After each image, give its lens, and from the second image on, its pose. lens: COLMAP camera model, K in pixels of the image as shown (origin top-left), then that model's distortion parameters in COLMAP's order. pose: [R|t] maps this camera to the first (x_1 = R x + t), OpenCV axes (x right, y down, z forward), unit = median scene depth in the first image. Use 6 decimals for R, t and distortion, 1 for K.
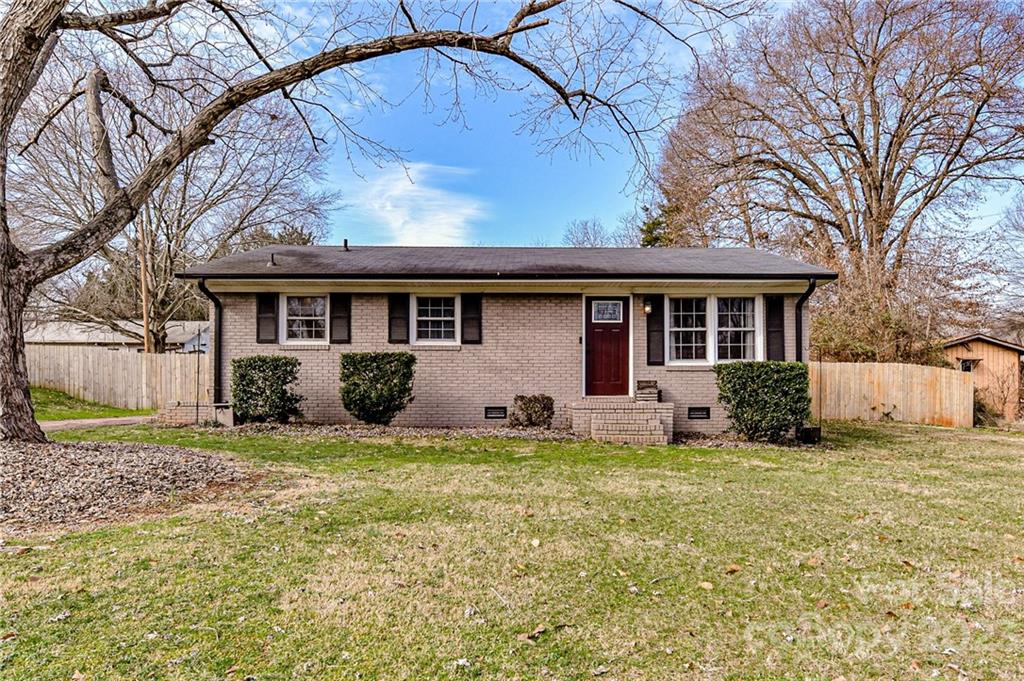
lens RADIAL K [[401.5, 0, 510.4], [0, 401.5, 335.7], [0, 0, 1]] dist [0.001935, 0.000158]
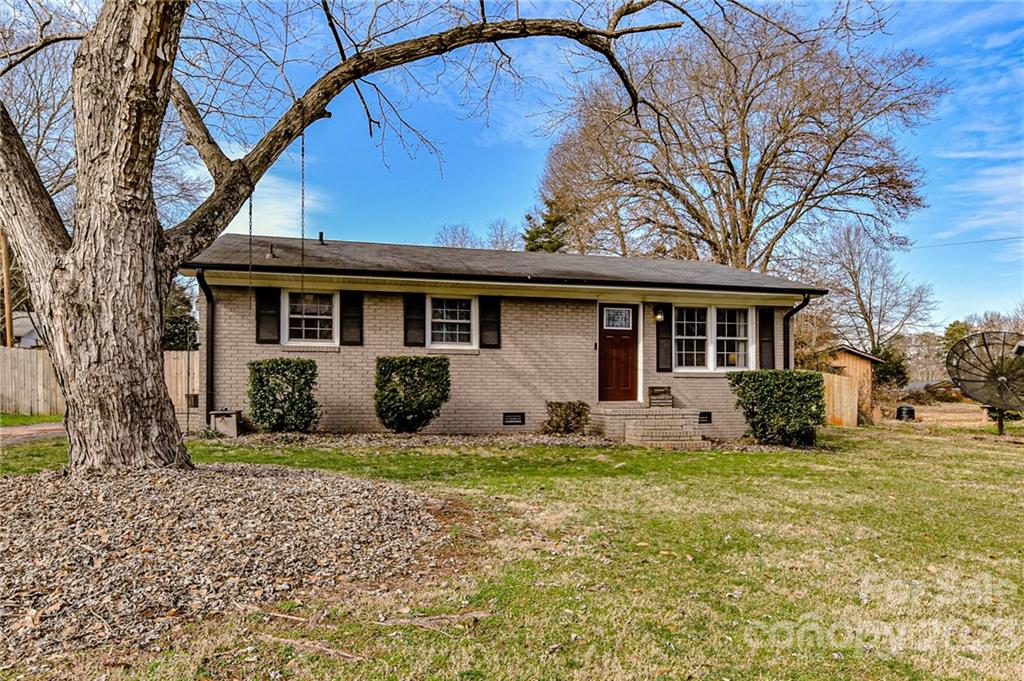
lens RADIAL K [[398.3, 0, 446.5], [0, 398.3, 340.3], [0, 0, 1]] dist [0.000663, 0.000064]
pose [[0.990494, 0.019454, 0.136170, -0.330985], [-0.020660, 0.999759, 0.007450, -0.003544], [-0.135992, -0.010193, 0.990657, 0.059900]]
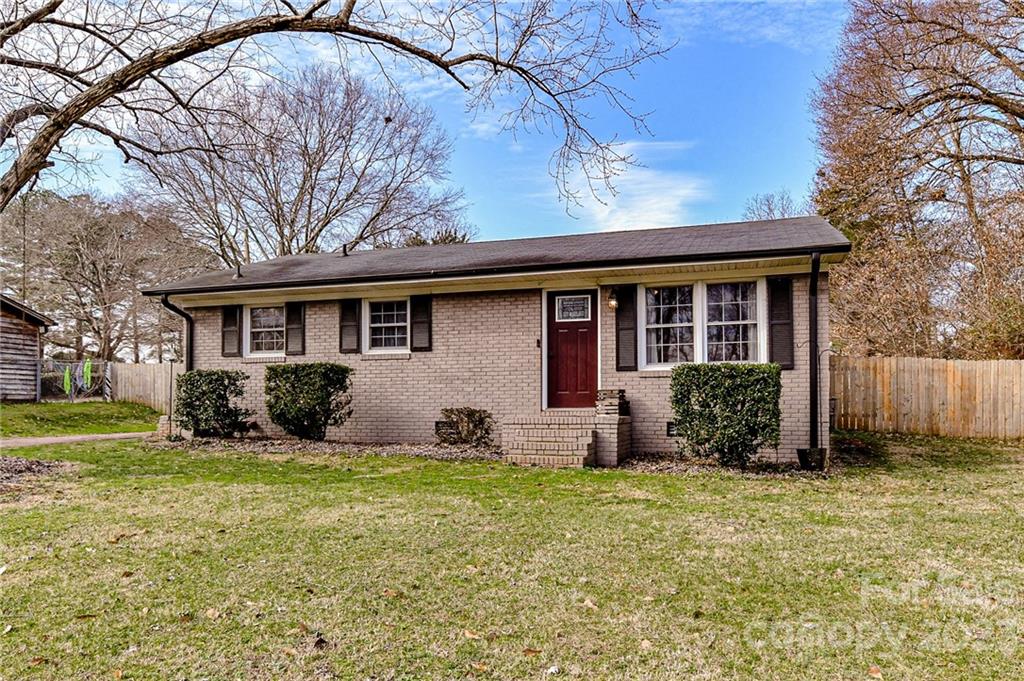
lens RADIAL K [[458.2, 0, 569.1], [0, 458.2, 339.6], [0, 0, 1]] dist [0.001461, 0.000618]
pose [[0.980880, -0.034130, -0.191595, 0.422463], [0.034397, 0.999406, -0.001928, 0.007276], [0.191548, -0.004699, 0.981472, 0.055591]]
